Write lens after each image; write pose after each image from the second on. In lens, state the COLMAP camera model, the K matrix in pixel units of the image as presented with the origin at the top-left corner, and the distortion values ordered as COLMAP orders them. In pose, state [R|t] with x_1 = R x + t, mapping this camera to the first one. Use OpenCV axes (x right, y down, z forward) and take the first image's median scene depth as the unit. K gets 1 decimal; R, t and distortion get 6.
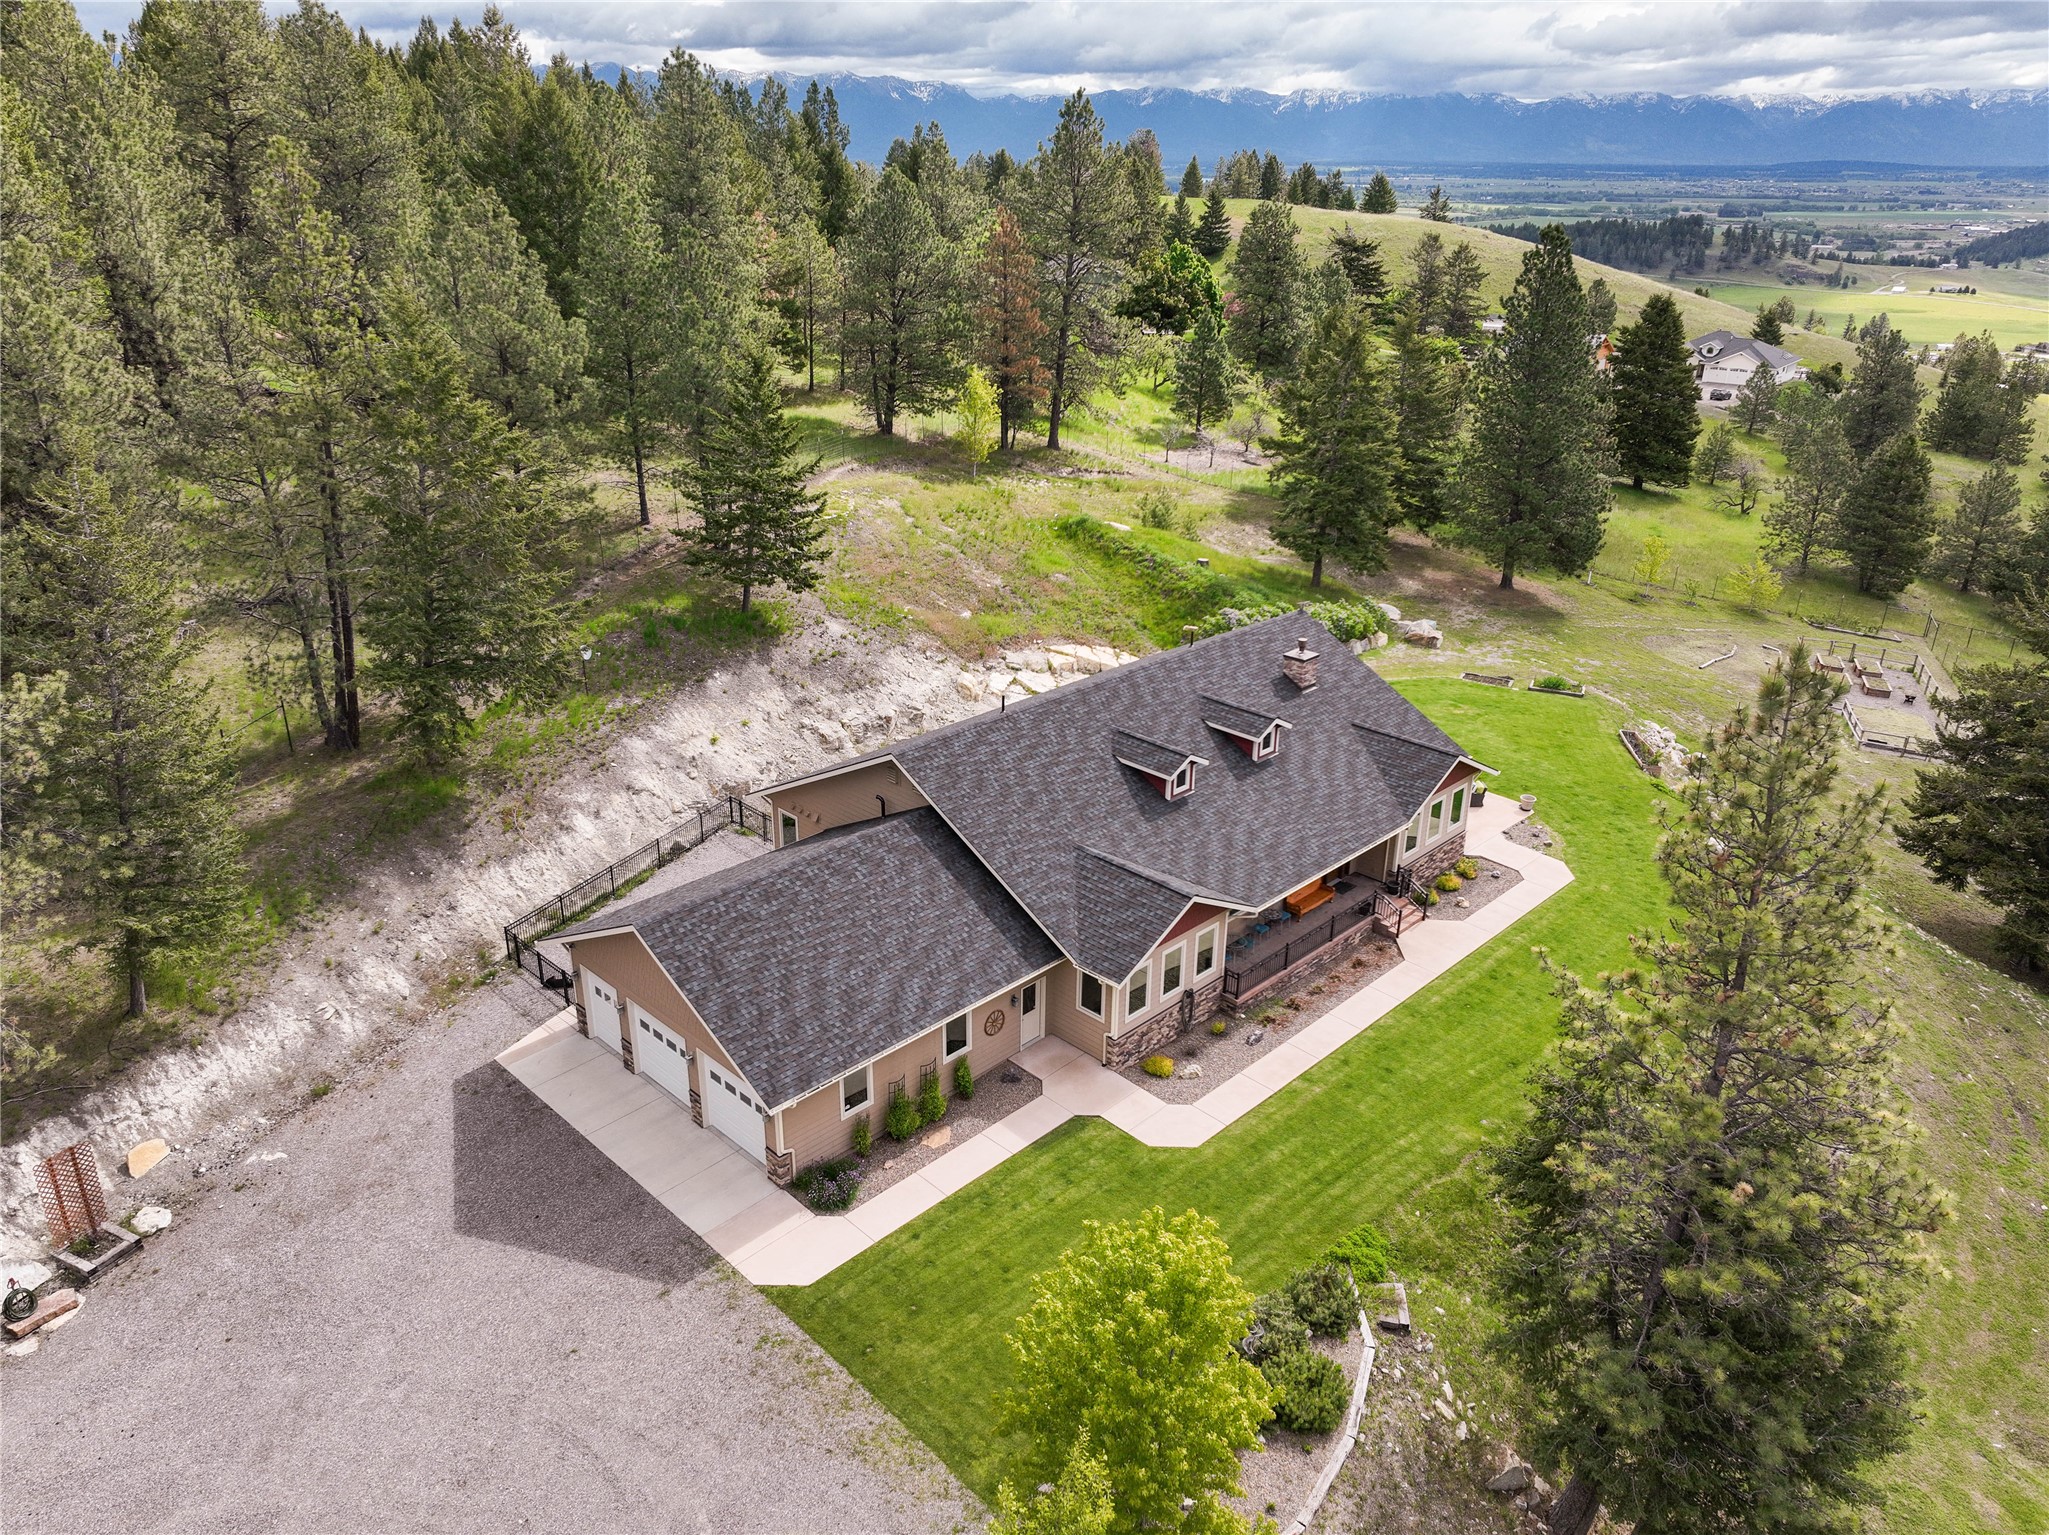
lens RADIAL K [[1453.5, 0, 1019.4], [0, 1453.5, 759.7], [0, 0, 1]] dist [0.004846, 0.009989]
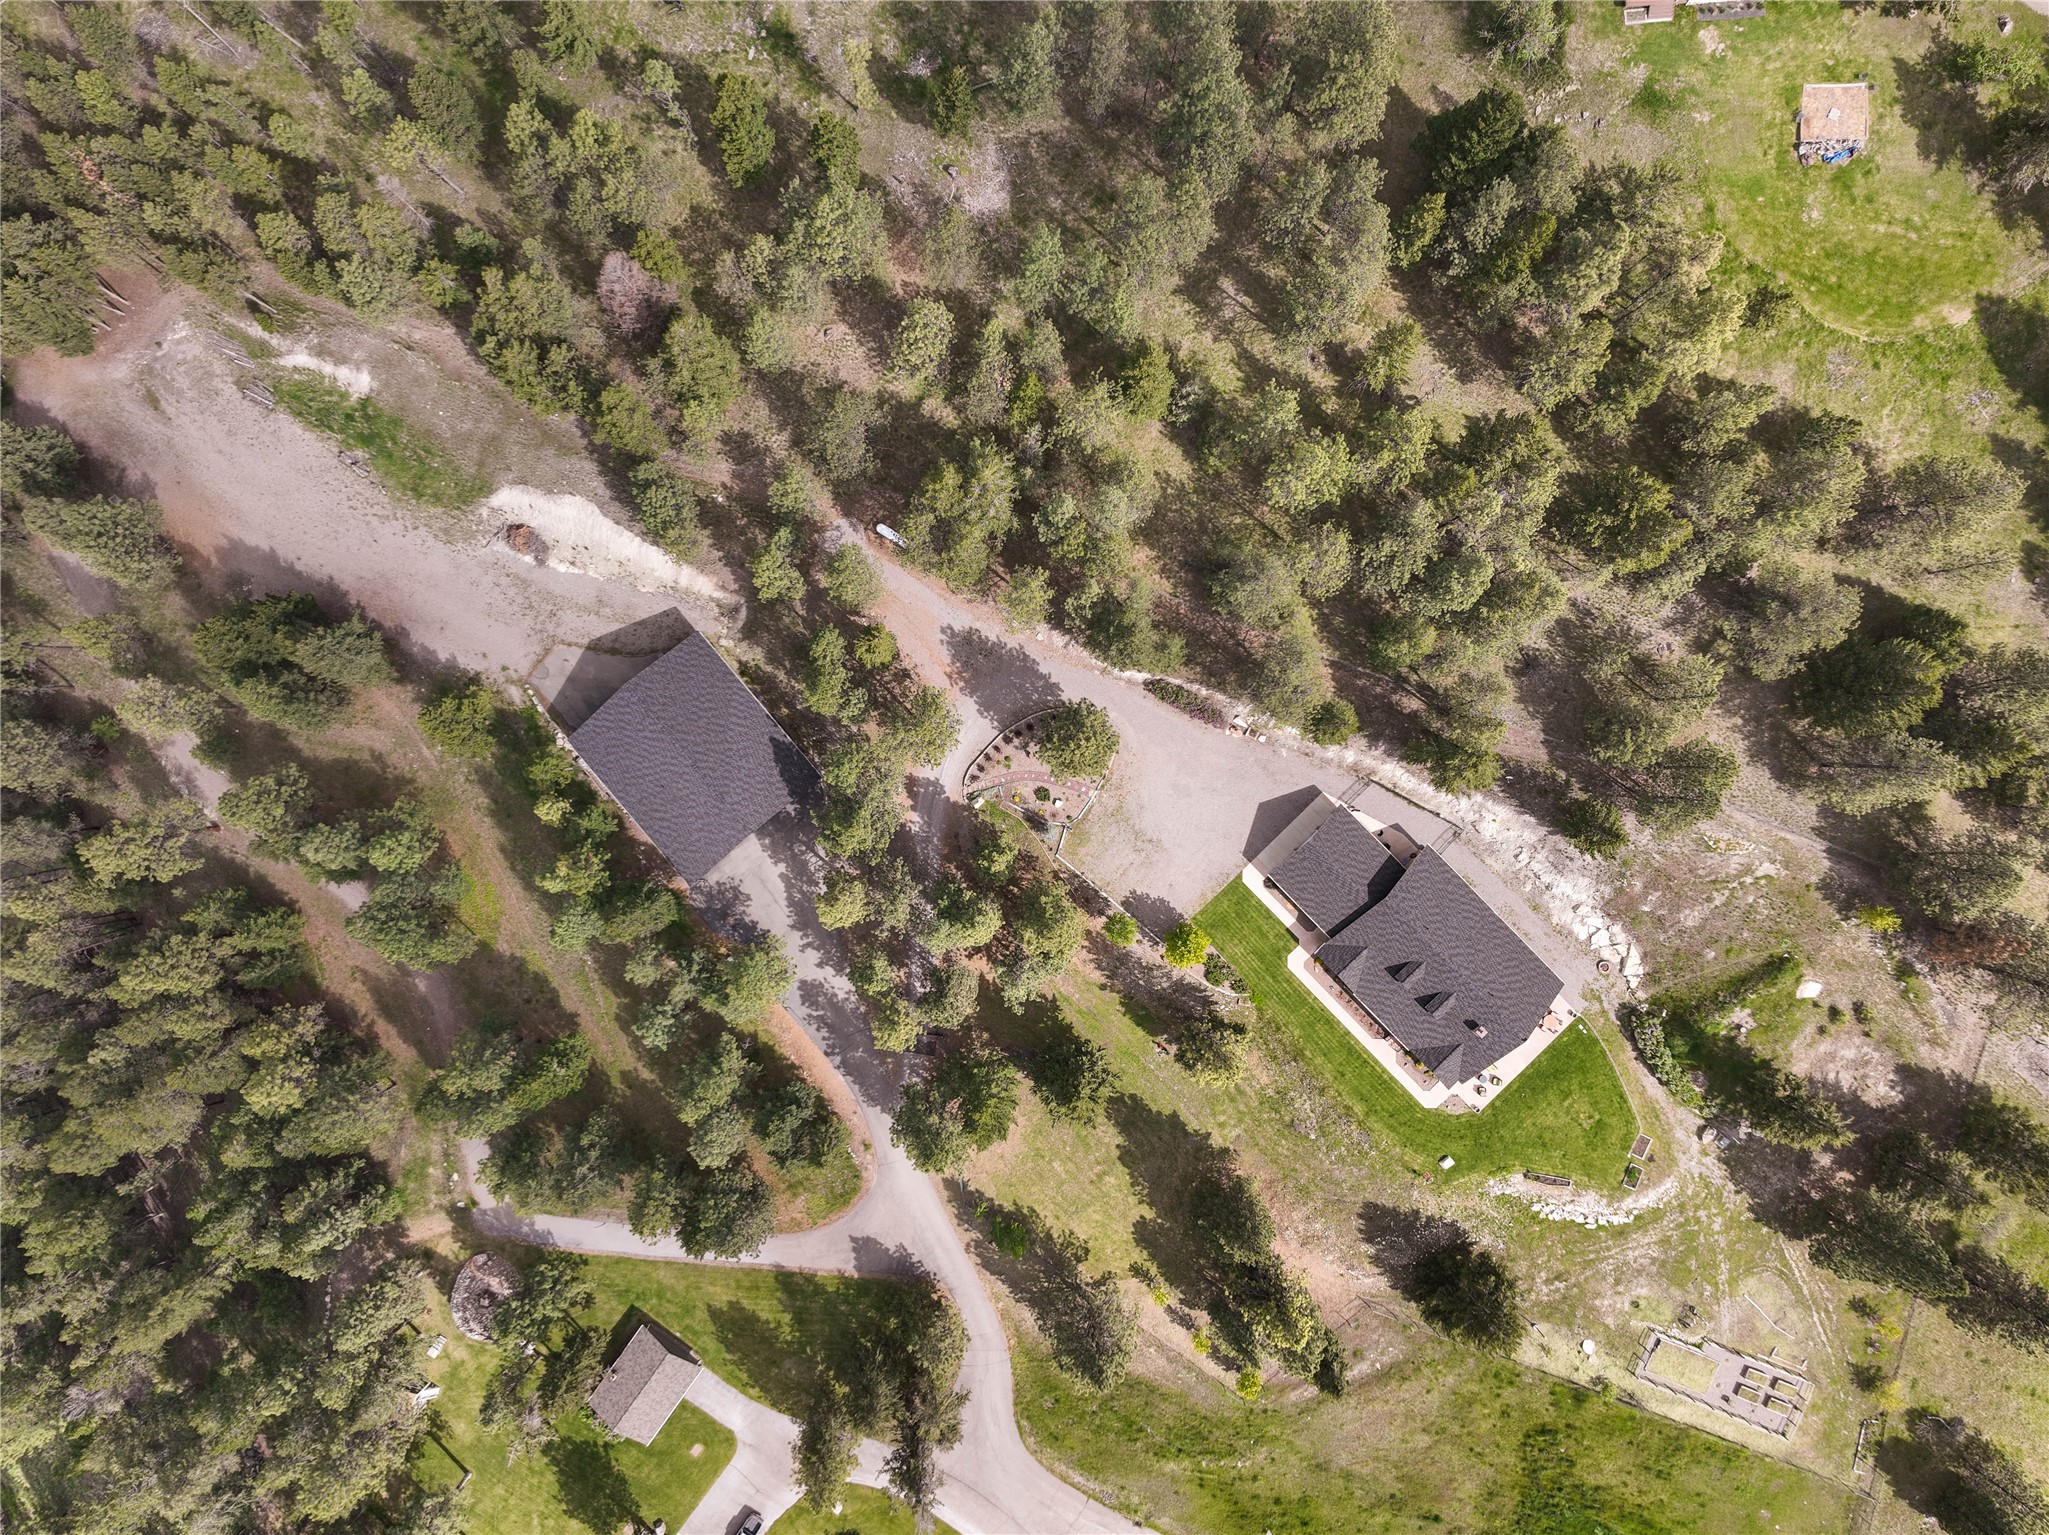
lens RADIAL K [[1453.5, 0, 1028.1], [0, 1453.5, 763.7], [0, 0, 1]] dist [0.004846, 0.009989]
pose [[-0.015020, 0.999874, -0.005232, -0.313602], [-0.400036, -0.001213, 0.916498, -2.370973], [0.916376, 0.015859, 0.400004, -0.999995]]
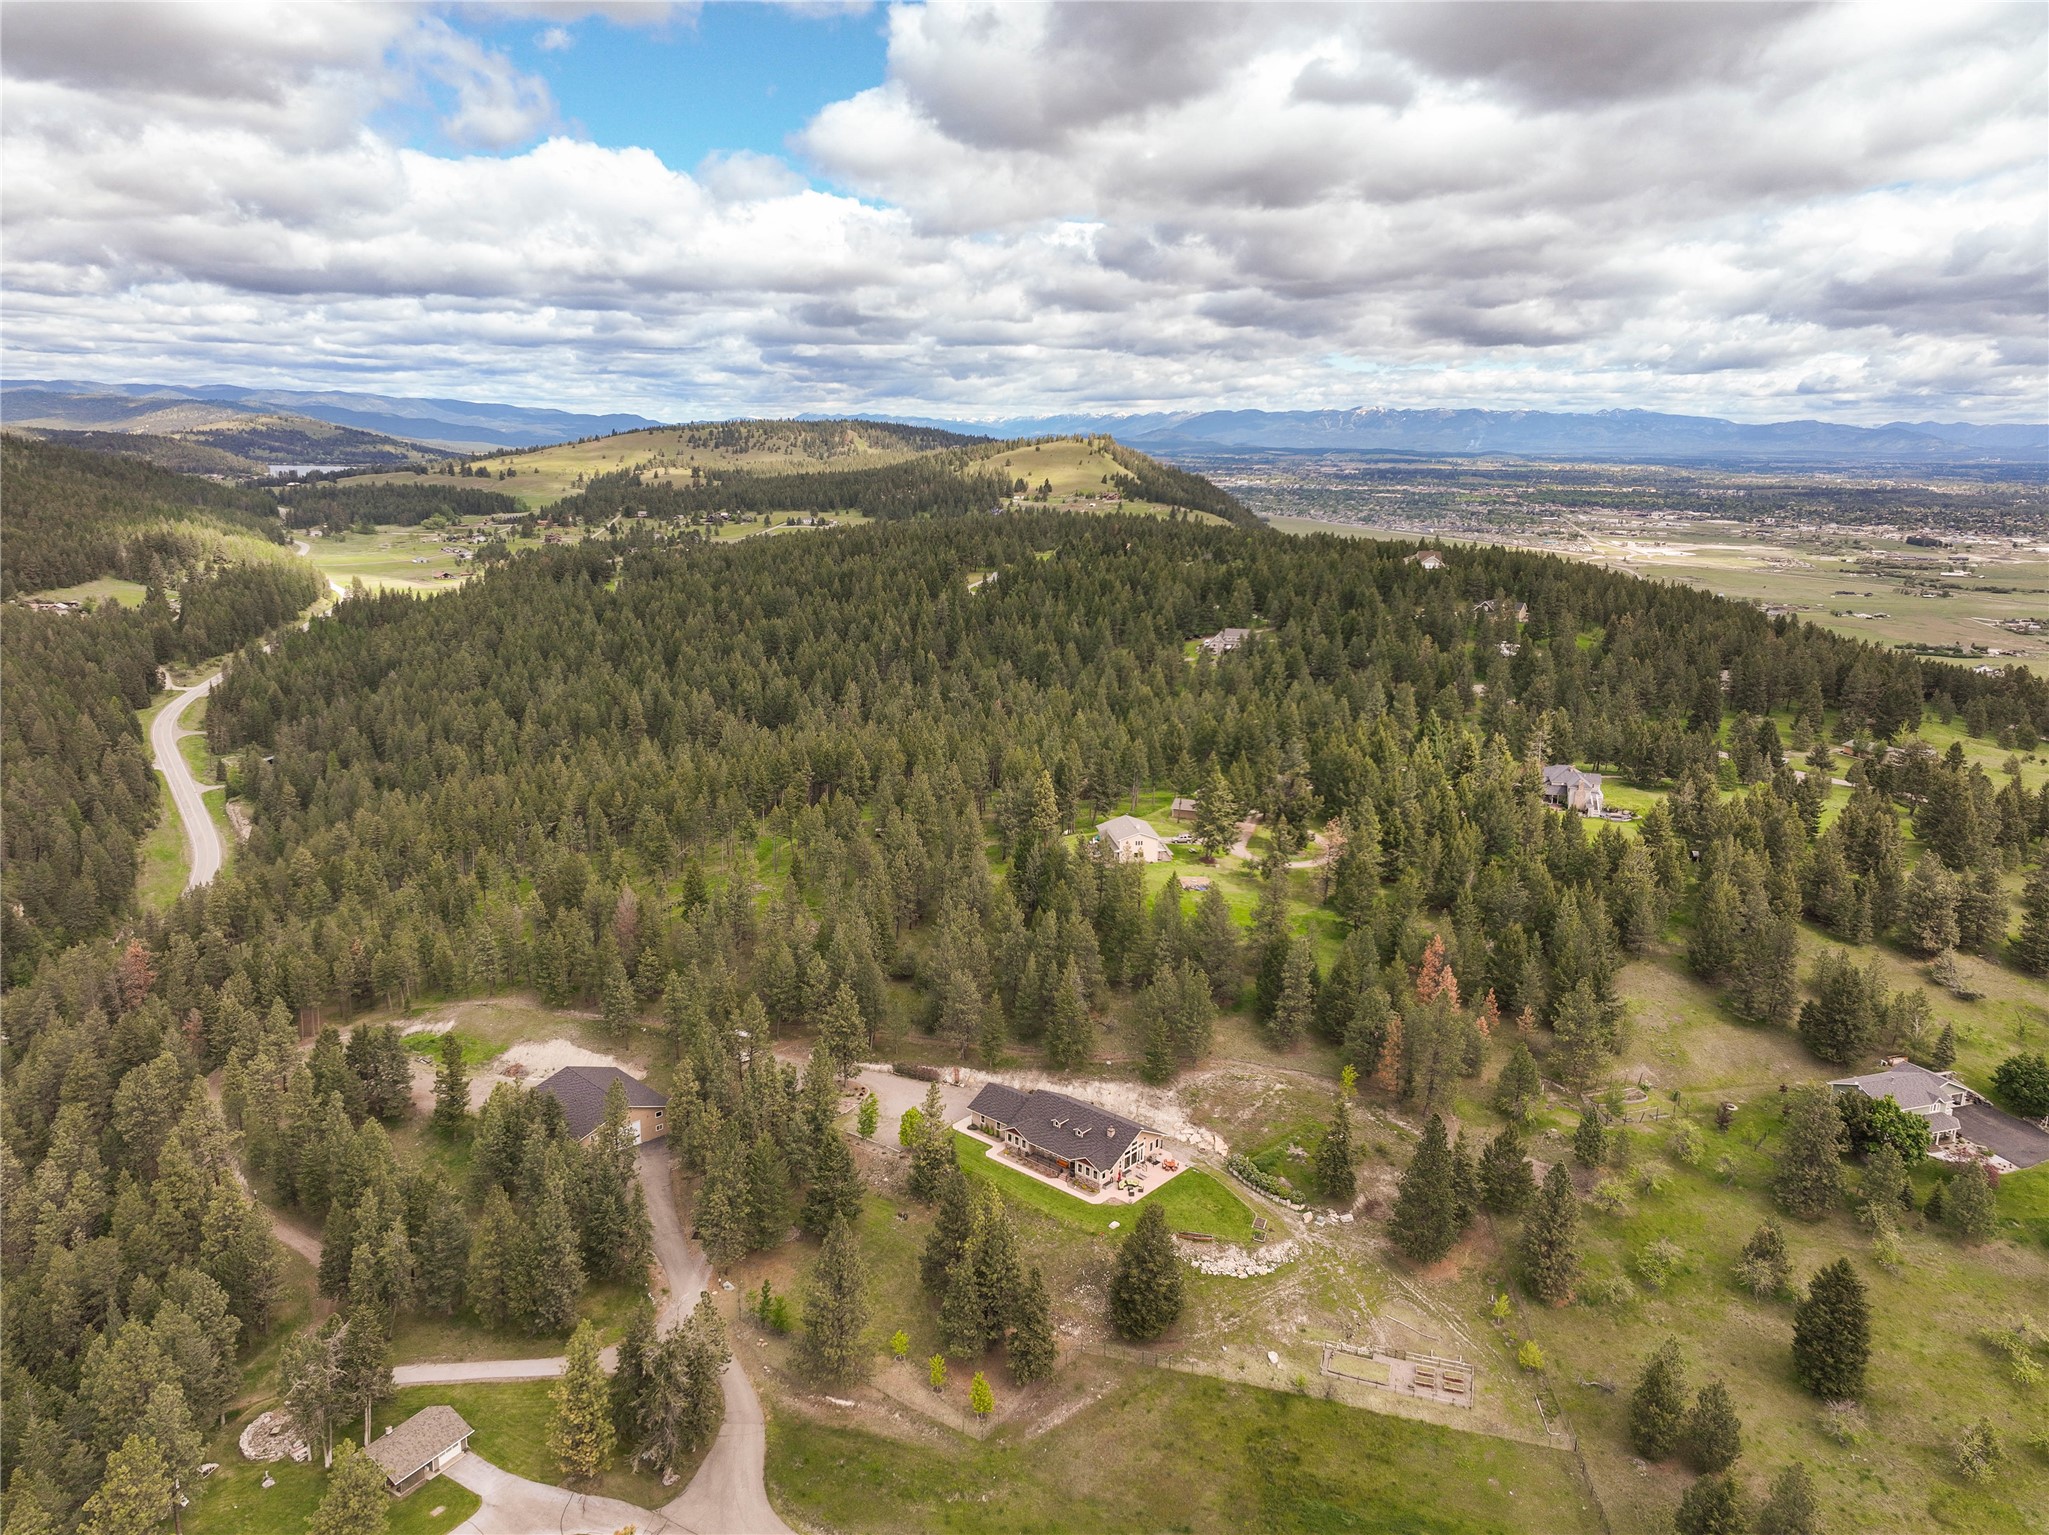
lens RADIAL K [[1453.5, 0, 1023.4], [0, 1453.5, 766.8], [0, 0, 1]] dist [0.004846, 0.009989]
pose [[0.062188, 0.213589, -0.974942, 4.119762], [-0.399654, 0.900428, 0.171772, -1.664450], [0.914554, 0.378957, 0.141358, -0.245915]]
